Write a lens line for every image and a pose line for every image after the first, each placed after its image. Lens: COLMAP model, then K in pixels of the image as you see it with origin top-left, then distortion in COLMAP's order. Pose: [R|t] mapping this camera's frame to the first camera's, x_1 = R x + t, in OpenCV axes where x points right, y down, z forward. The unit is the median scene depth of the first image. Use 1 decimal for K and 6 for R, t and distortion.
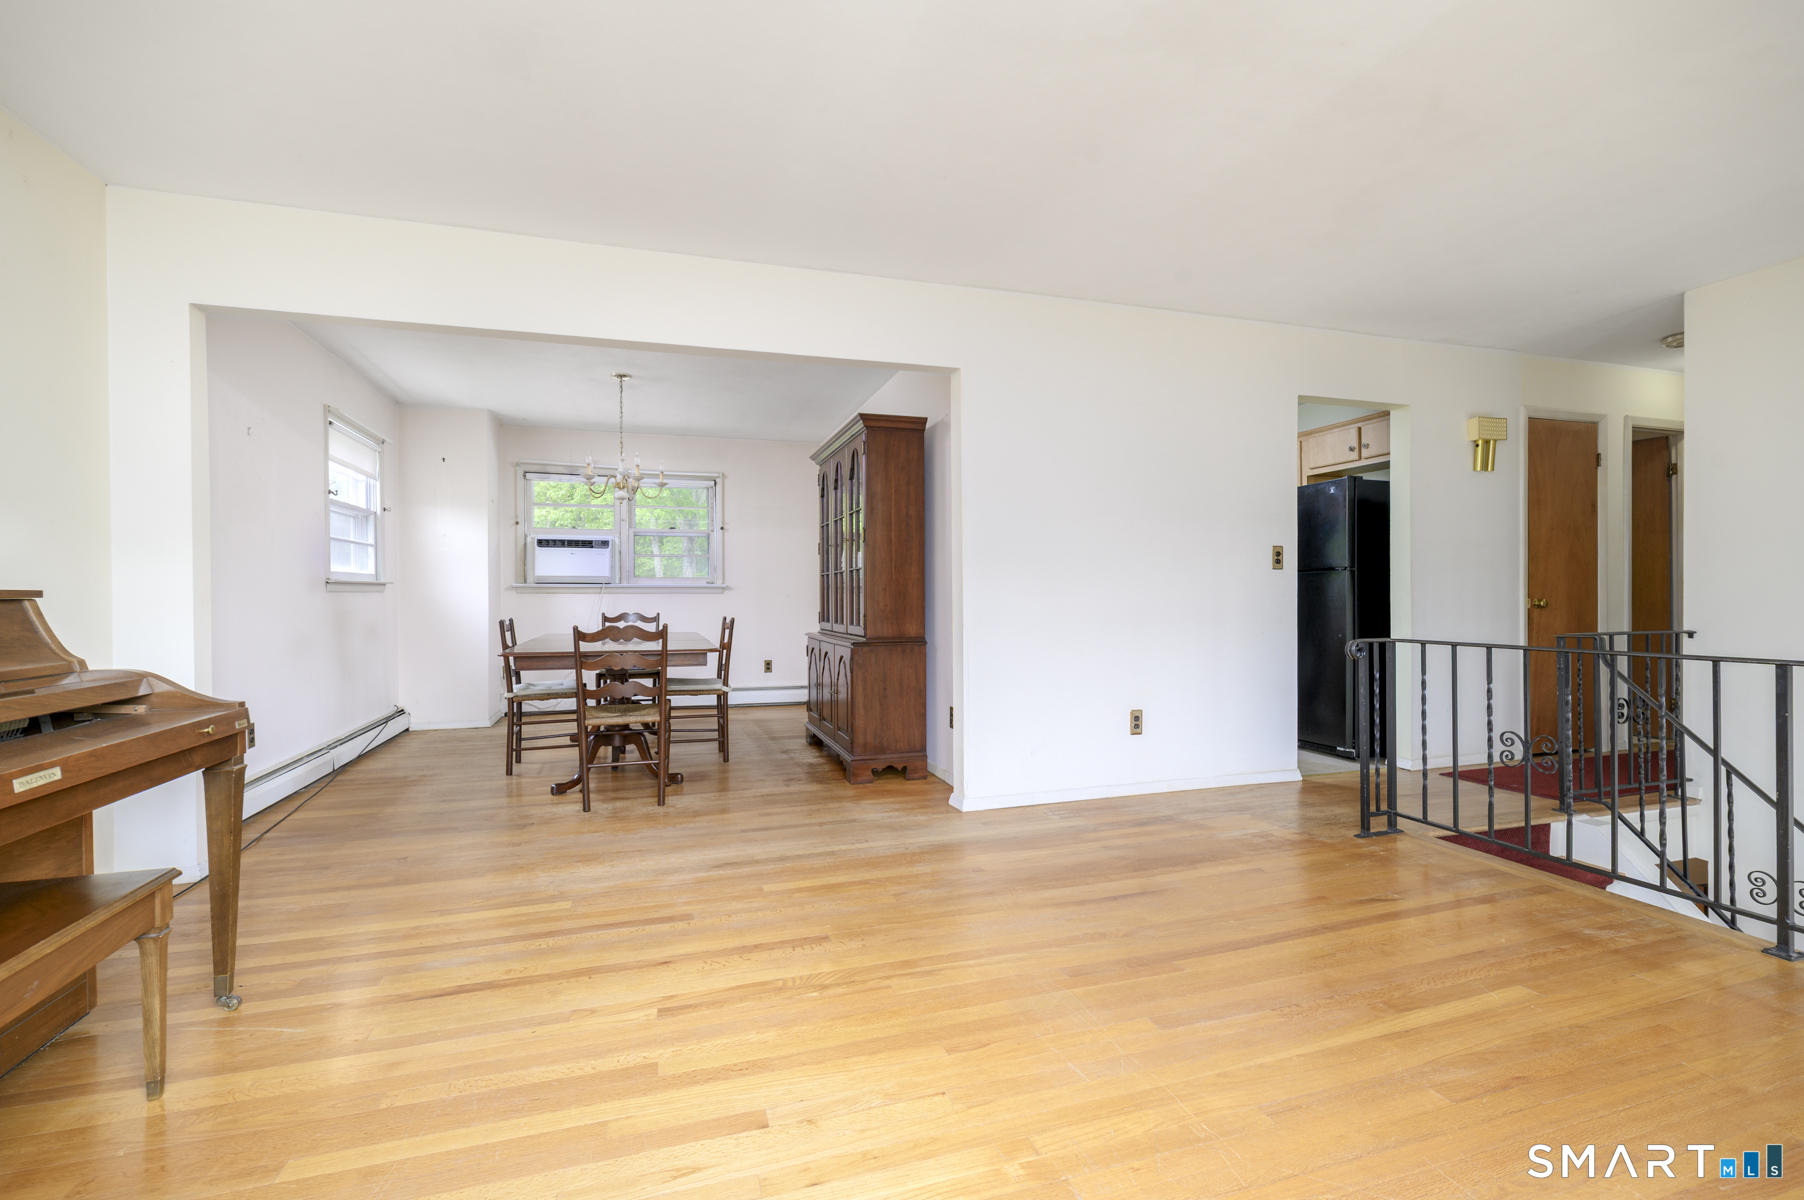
lens RADIAL K [[785.5, 0, 894.9], [0, 785.5, 596.8], [0, 0, 1]] dist [-0.003171, -0.000172]
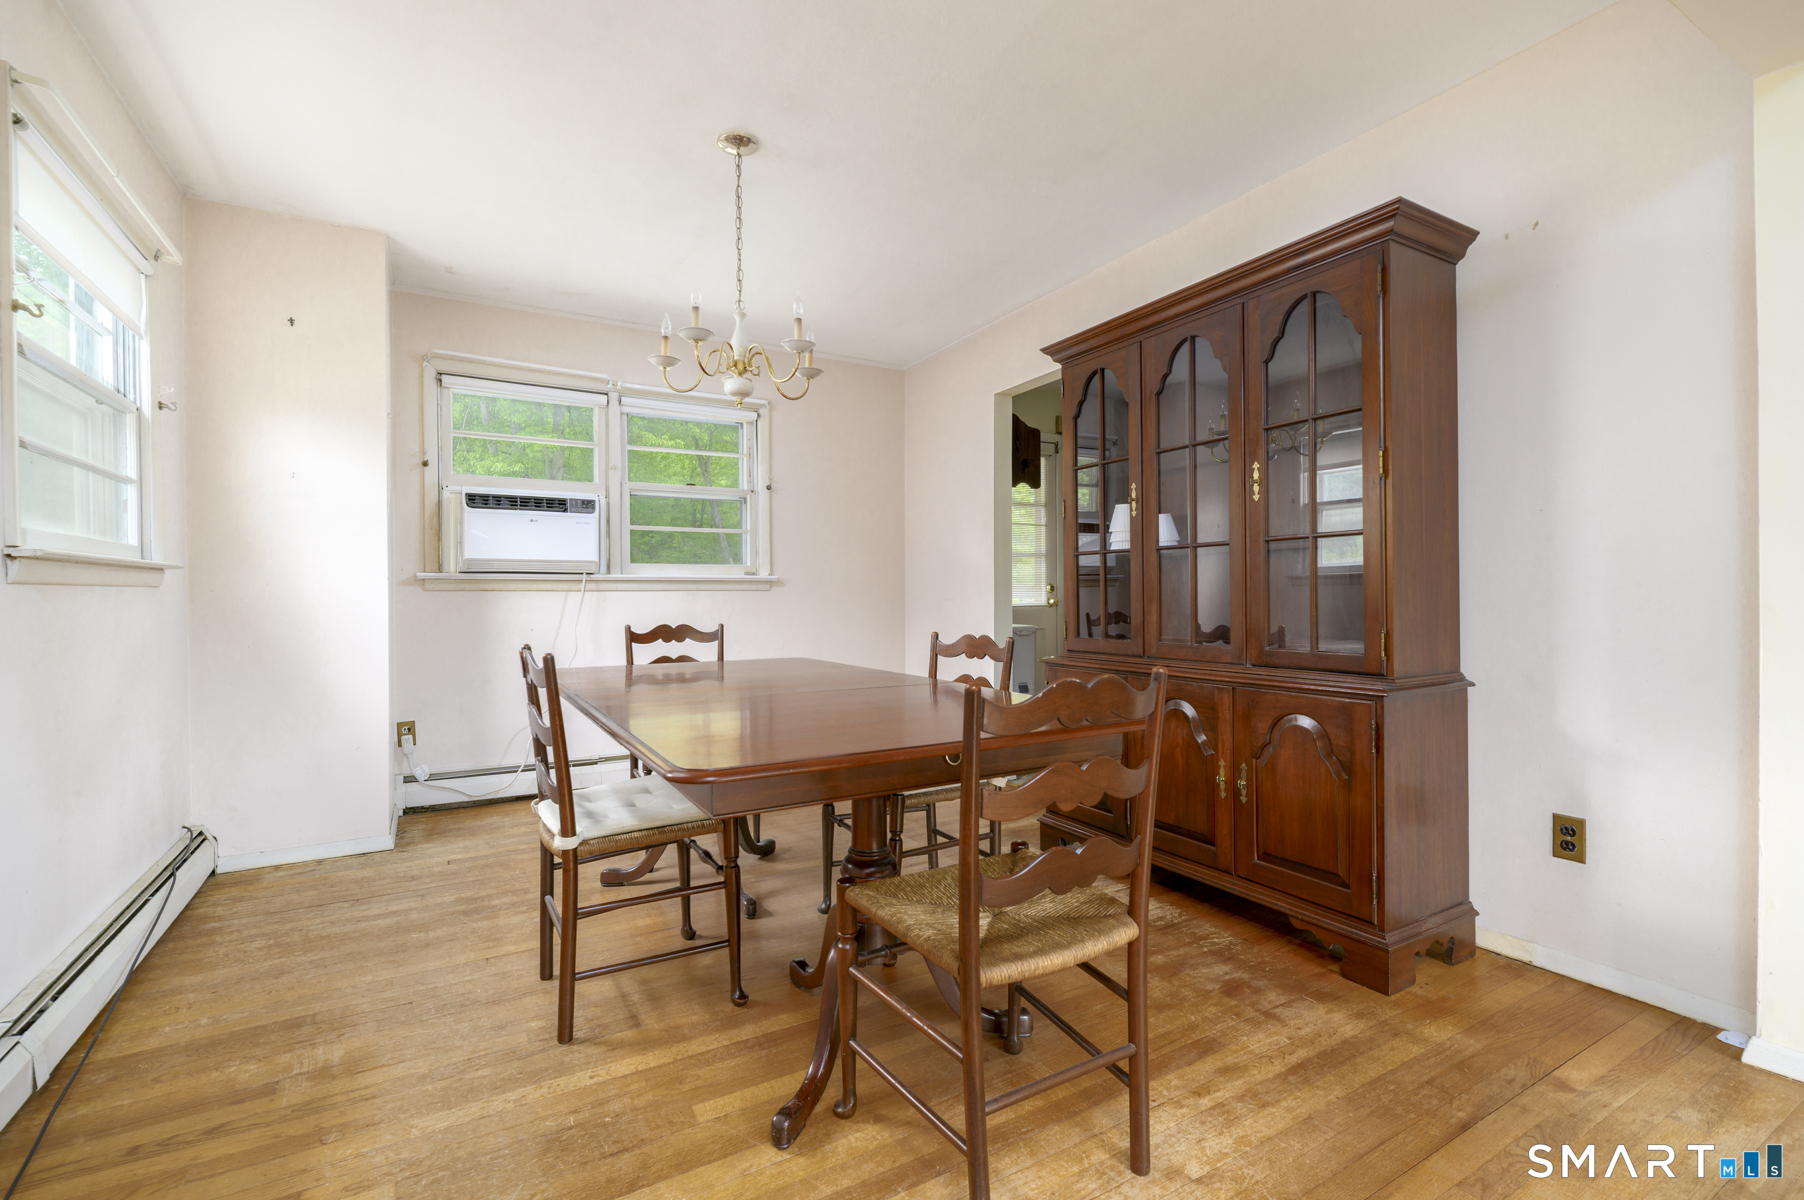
lens RADIAL K [[785.5, 0, 894.9], [0, 785.5, 596.8], [0, 0, 1]] dist [-0.003171, -0.000172]
pose [[0.976149, -0.004761, 0.217048, -0.318078], [0.004597, 0.999989, 0.001258, 0.001034], [-0.217052, -0.000230, 0.976160, 0.441928]]
